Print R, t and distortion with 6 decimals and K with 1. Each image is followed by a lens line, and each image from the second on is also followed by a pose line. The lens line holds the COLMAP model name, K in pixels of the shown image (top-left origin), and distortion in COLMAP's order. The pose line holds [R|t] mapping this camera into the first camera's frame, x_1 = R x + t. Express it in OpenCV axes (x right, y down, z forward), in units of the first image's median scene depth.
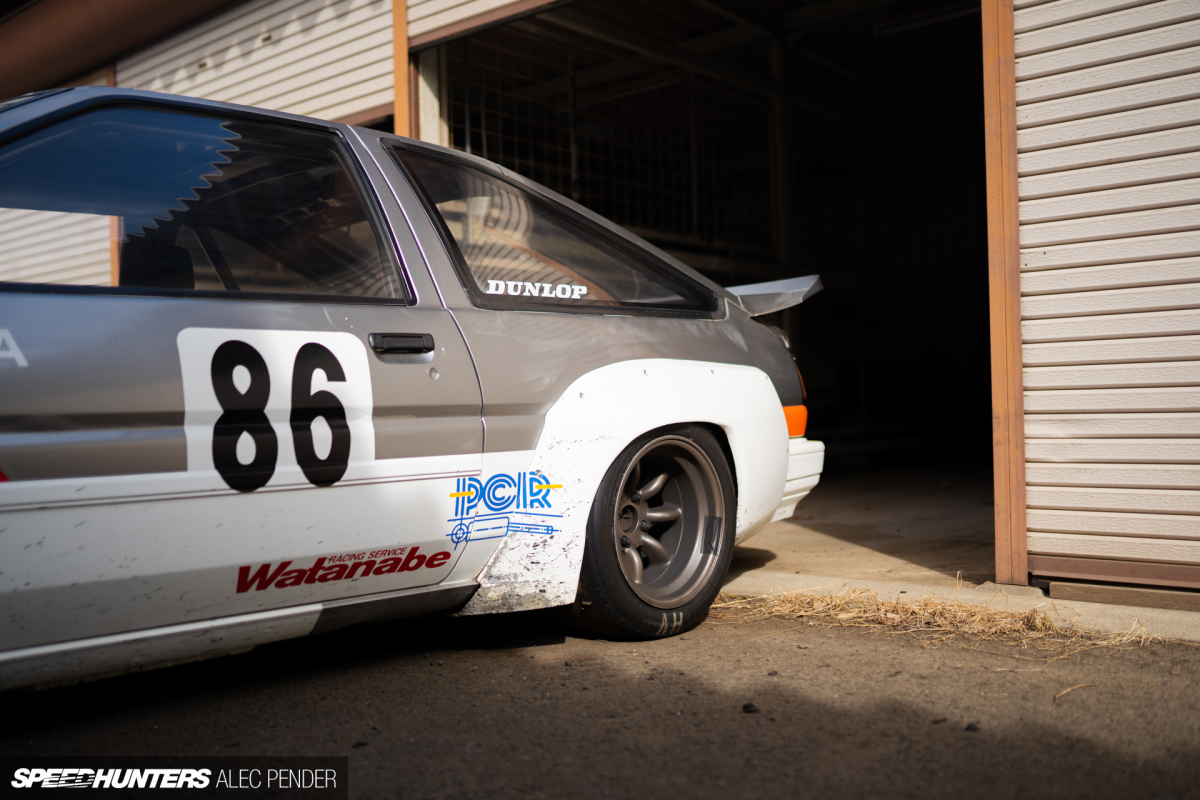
lens RADIAL K [[1157.3, 0, 600.0], [0, 1157.3, 400.0], [0, 0, 1]] dist [-0.000056, 0.009890]
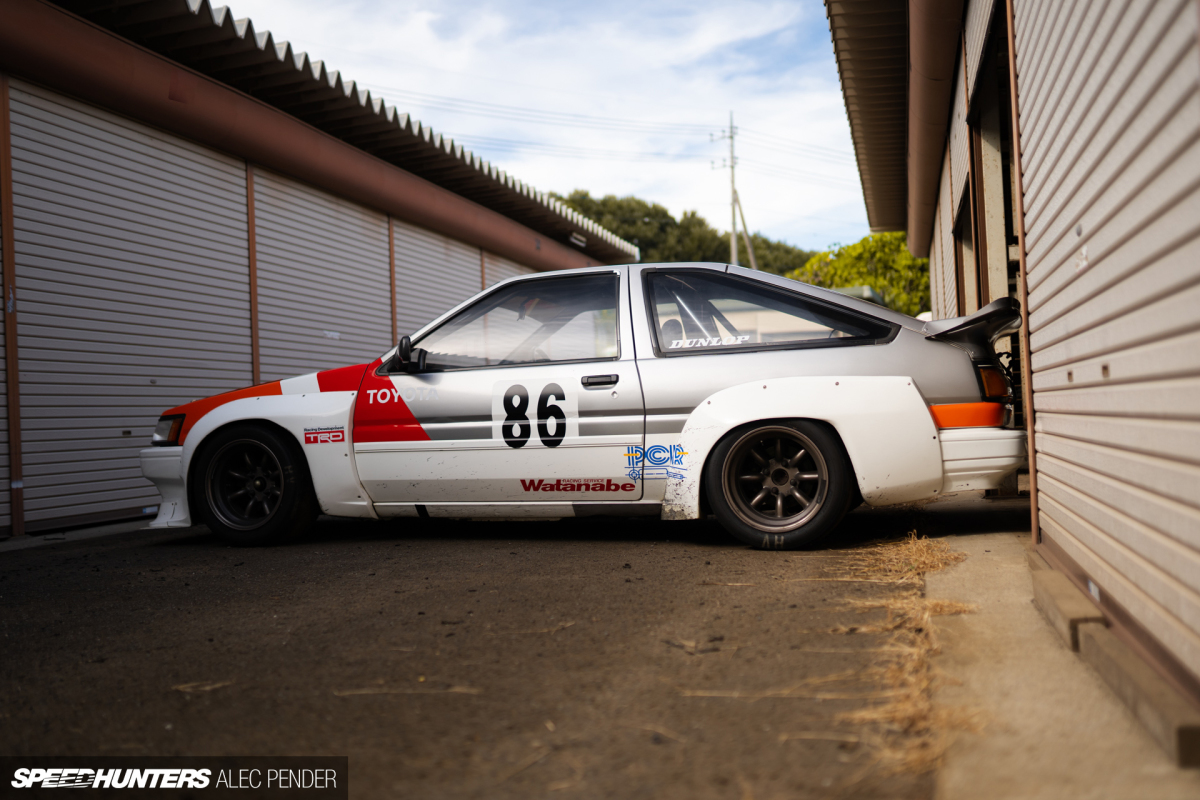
lens RADIAL K [[1157.3, 0, 600.0], [0, 1157.3, 400.0], [0, 0, 1]] dist [-0.000056, 0.009890]
pose [[0.447708, -0.002513, -0.894176, 1.724078], [0.030235, 0.999467, 0.012329, -0.040102], [0.893669, -0.032555, 0.447545, 0.078741]]
